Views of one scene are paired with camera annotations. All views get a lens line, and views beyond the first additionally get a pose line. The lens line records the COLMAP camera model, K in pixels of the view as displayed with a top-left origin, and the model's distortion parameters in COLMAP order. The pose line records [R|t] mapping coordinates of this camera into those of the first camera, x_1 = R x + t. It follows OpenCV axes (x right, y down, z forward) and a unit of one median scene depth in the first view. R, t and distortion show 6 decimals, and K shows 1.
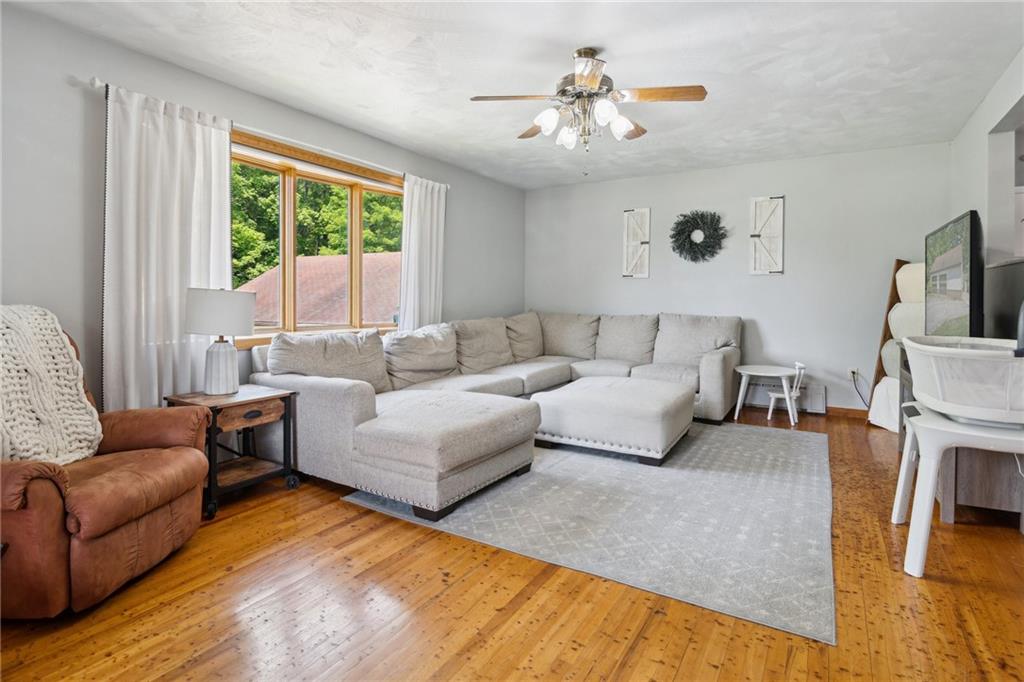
lens RADIAL K [[520.1, 0, 507.5], [0, 520.1, 276.7], [0, 0, 1]] dist [-0.013283, -0.000683]
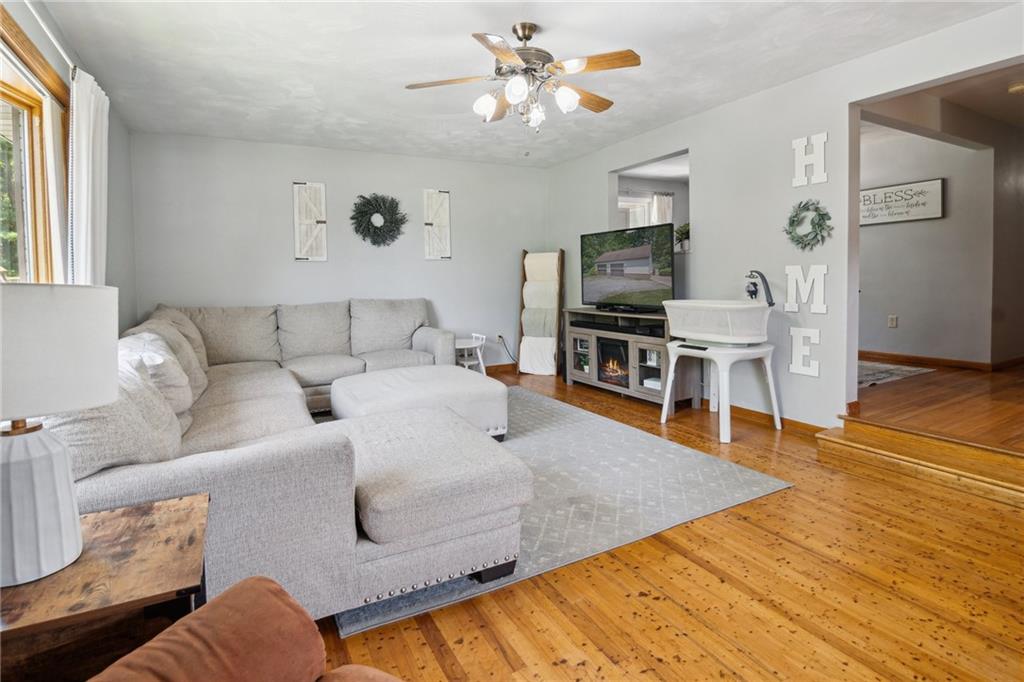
lens RADIAL K [[520.1, 0, 507.5], [0, 520.1, 276.7], [0, 0, 1]] dist [-0.013283, -0.000683]
pose [[0.500474, -0.016798, 0.865588, -0.799772], [-0.012090, 0.999579, 0.026389, 0.003357], [-0.865667, -0.023672, 0.500060, 0.613743]]
